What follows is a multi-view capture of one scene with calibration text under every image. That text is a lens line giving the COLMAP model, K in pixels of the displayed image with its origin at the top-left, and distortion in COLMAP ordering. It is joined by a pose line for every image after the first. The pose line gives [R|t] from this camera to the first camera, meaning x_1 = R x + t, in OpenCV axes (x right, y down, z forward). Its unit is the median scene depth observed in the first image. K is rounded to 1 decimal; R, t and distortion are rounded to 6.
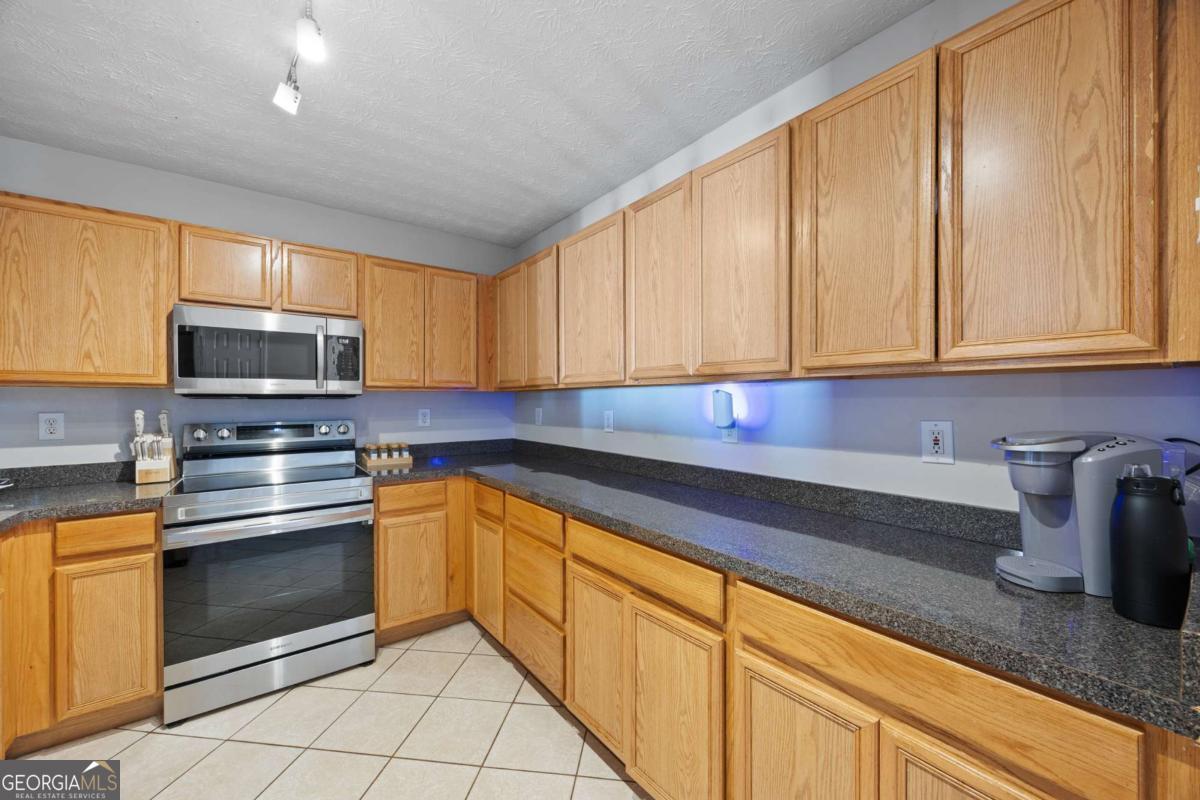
lens RADIAL K [[461.9, 0, 601.8], [0, 461.9, 404.0], [0, 0, 1]] dist [-0.000815, 0.000030]
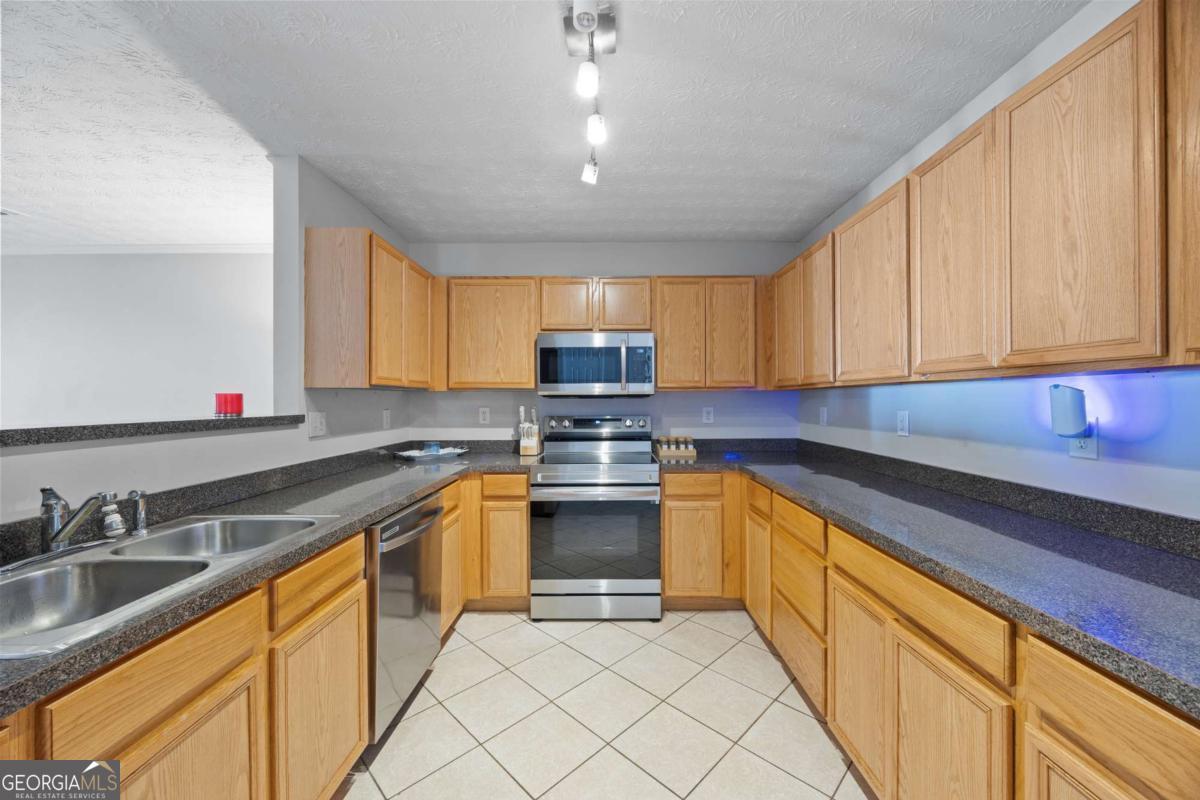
lens RADIAL K [[461.9, 0, 601.8], [0, 461.9, 404.0], [0, 0, 1]] dist [-0.000815, 0.000030]
pose [[0.788411, 0.005240, -0.615127, 0.127089], [-0.002897, 0.999984, 0.004805, -0.001620], [0.615143, -0.002007, 0.788413, -0.025098]]
